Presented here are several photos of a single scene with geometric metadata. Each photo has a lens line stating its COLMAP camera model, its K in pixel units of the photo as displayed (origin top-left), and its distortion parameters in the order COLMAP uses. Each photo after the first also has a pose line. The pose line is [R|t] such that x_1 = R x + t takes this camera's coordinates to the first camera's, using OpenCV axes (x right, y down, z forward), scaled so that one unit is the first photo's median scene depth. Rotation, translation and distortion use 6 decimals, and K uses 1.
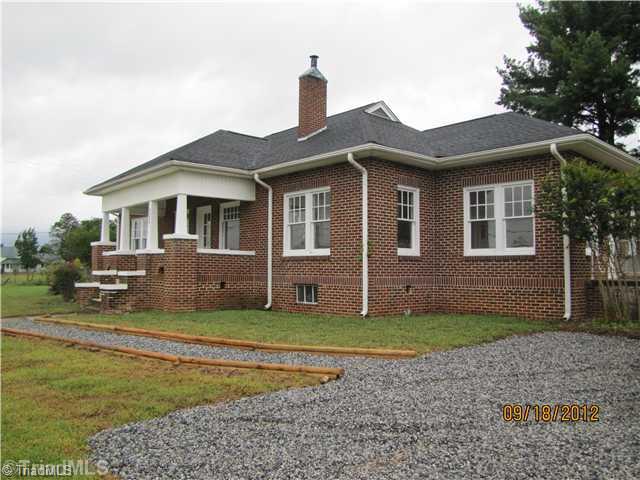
lens RADIAL K [[537.5, 0, 320.0], [0, 537.5, 240.0], [0, 0, 1]] dist [-0.111570, 0.003607]
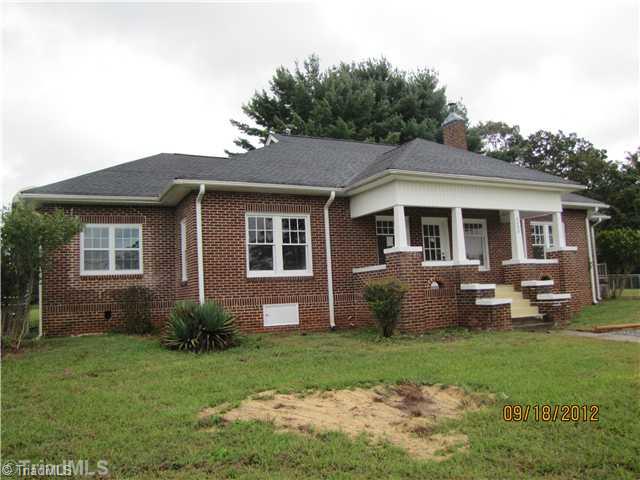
lens RADIAL K [[537.5, 0, 320.0], [0, 537.5, 240.0], [0, 0, 1]] dist [-0.111570, 0.003607]
pose [[0.365846, 0.061020, 0.928673, -0.733433], [-0.008722, 0.998029, -0.062142, 0.023313], [-0.930634, 0.014635, 0.365657, 0.531143]]
